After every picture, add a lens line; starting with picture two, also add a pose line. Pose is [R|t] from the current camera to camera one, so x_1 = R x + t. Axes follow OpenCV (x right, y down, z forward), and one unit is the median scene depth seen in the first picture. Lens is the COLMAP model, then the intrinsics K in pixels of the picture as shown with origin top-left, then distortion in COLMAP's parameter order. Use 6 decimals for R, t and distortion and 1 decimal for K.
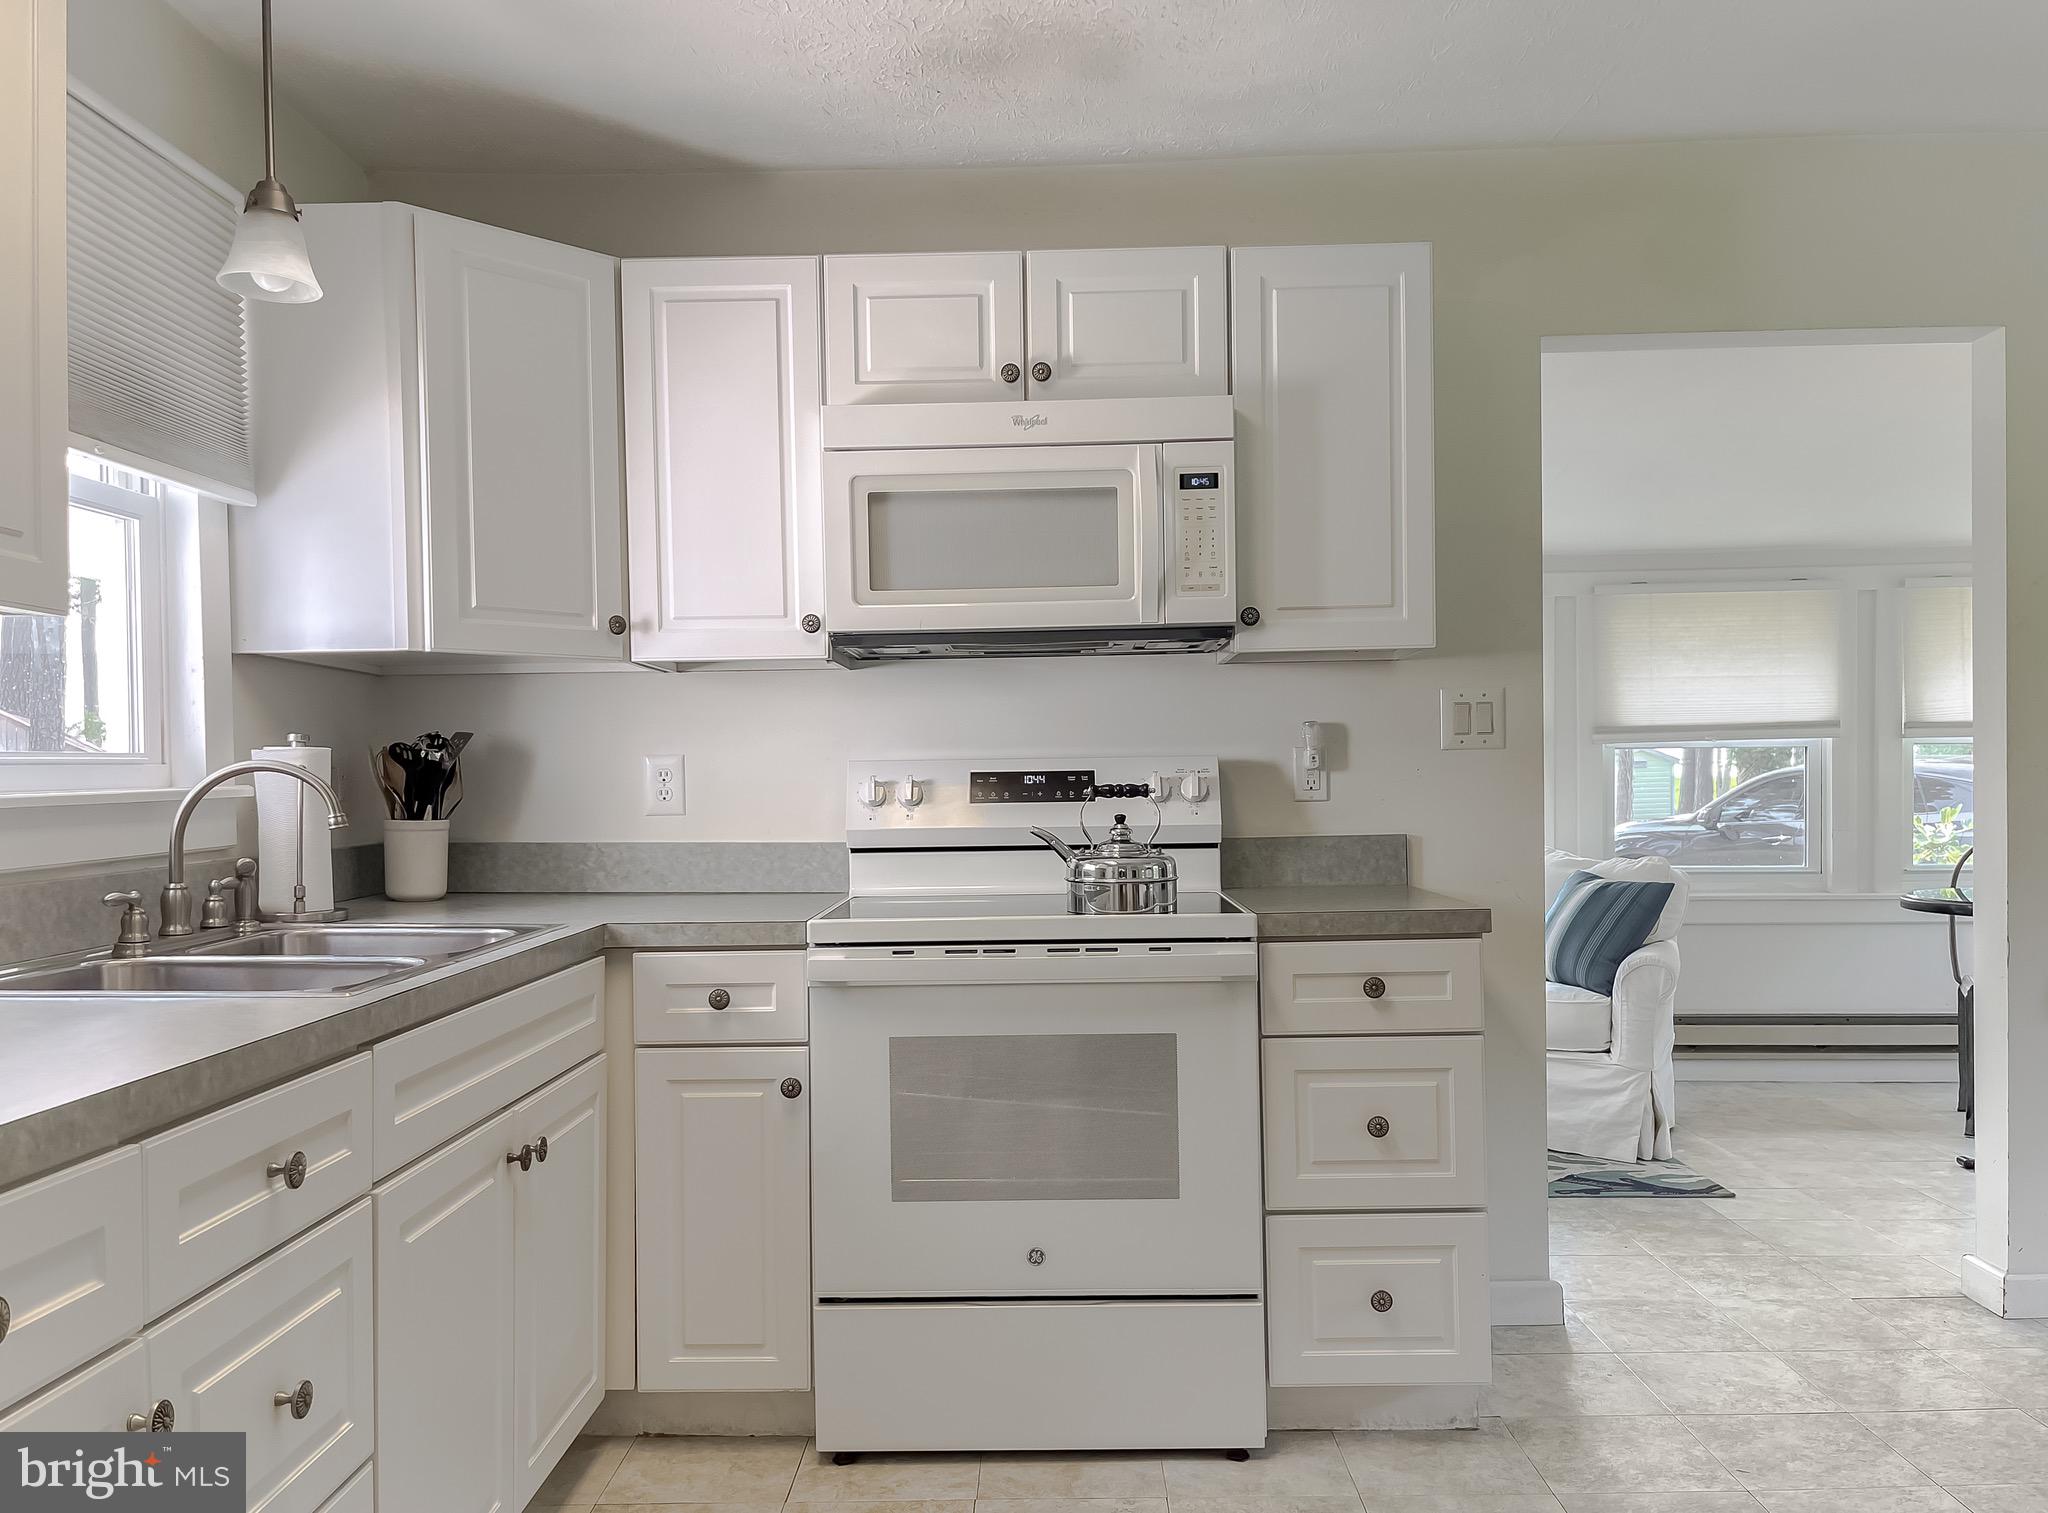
lens RADIAL K [[1584.8, 0, 1051.0], [0, 1584.8, 803.0], [0, 0, 1]] dist [0.065151, -0.000707]
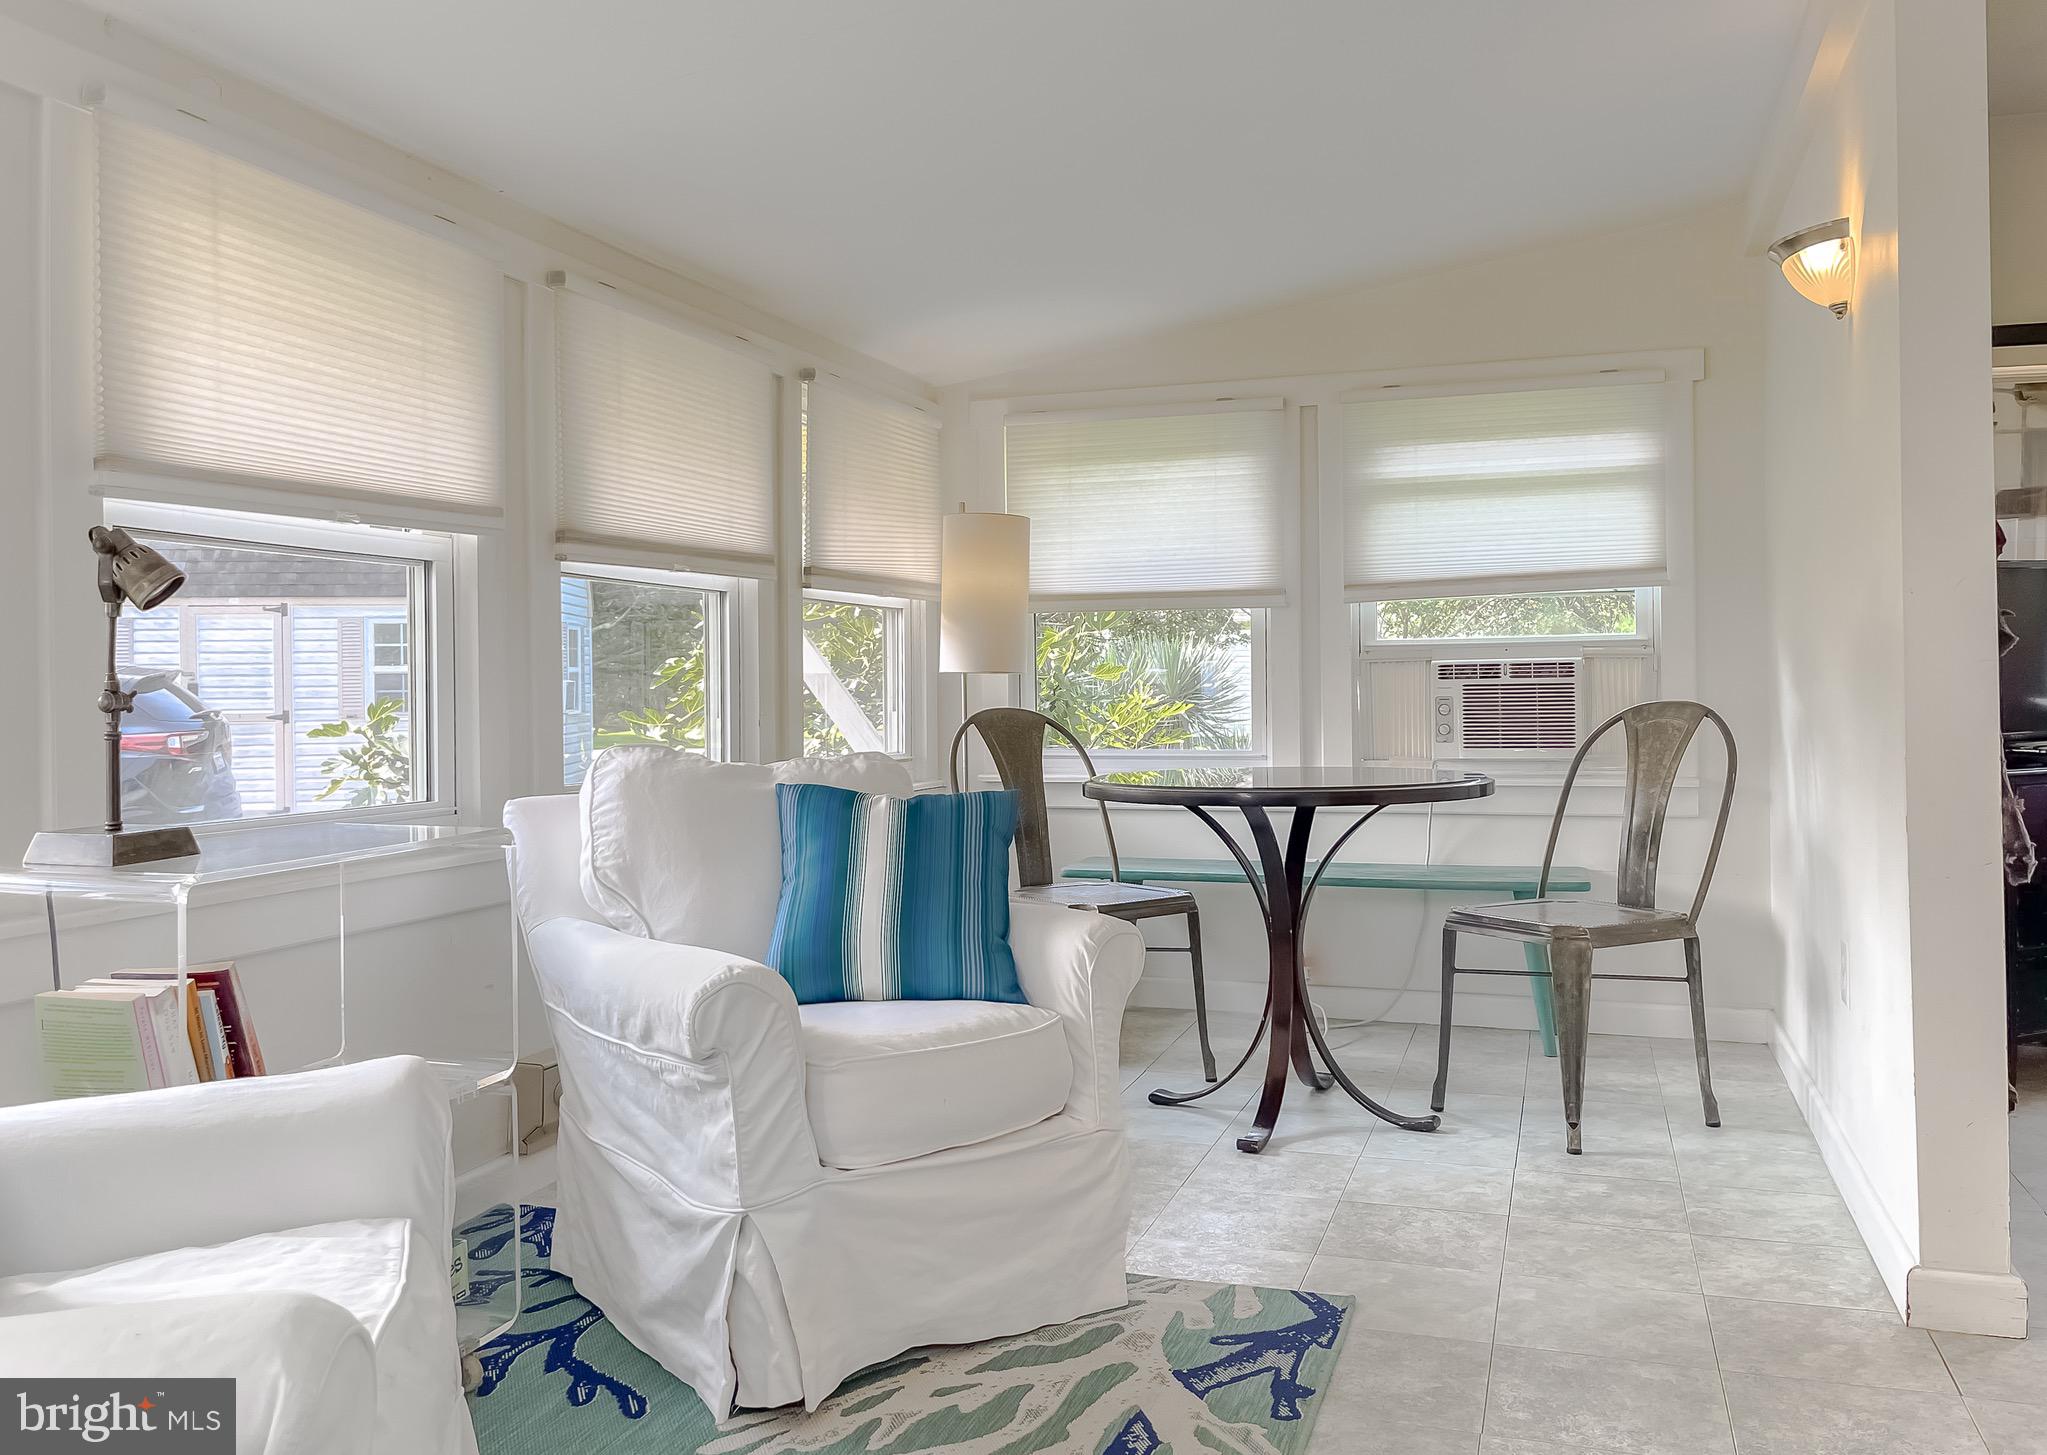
lens RADIAL K [[1627.9, 0, 1028.5], [0, 1627.9, 690.9], [0, 0, 1]] dist [0.032533, -0.005315]
pose [[0.312459, 0.013667, 0.949833, -0.178055], [0.018463, 0.999620, -0.020457, 0.030035], [-0.949752, 0.023928, 0.312088, 0.887297]]
